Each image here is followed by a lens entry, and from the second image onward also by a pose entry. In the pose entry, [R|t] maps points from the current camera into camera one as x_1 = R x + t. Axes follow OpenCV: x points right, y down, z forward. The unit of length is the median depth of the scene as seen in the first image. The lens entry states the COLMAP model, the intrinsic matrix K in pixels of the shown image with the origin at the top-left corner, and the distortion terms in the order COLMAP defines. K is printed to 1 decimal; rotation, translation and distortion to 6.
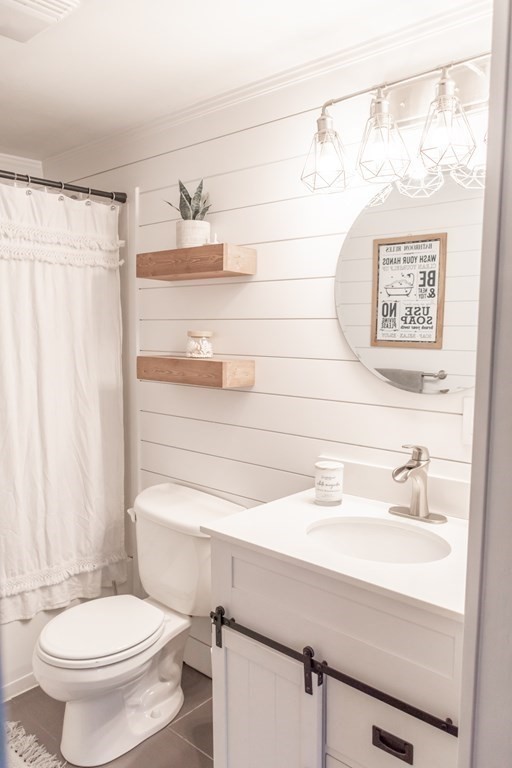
lens RADIAL K [[594.6, 0, 256.0], [0, 594.6, 384.0], [0, 0, 1]] dist [-0.004540, 0.001486]
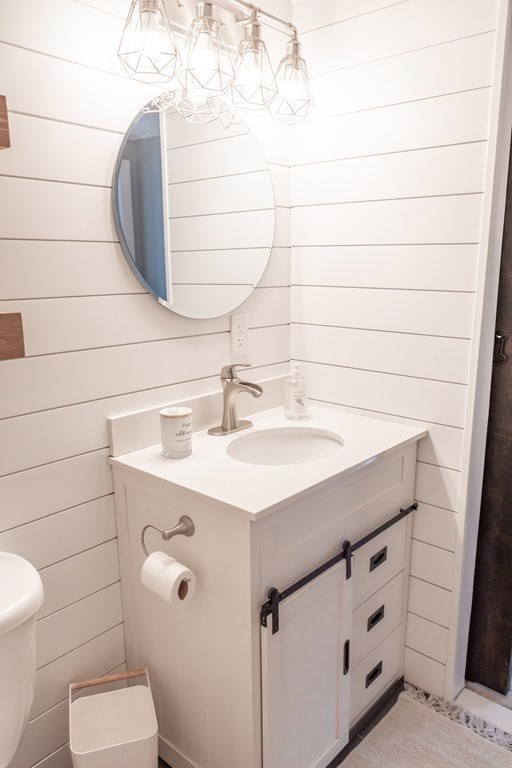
lens RADIAL K [[594.6, 0, 256.0], [0, 594.6, 384.0], [0, 0, 1]] dist [-0.004540, 0.001486]
pose [[0.004528, -0.224886, 0.974375, -0.743059], [0.073986, 0.971789, 0.223946, -0.096248], [-0.997249, 0.071076, 0.021039, 0.868620]]
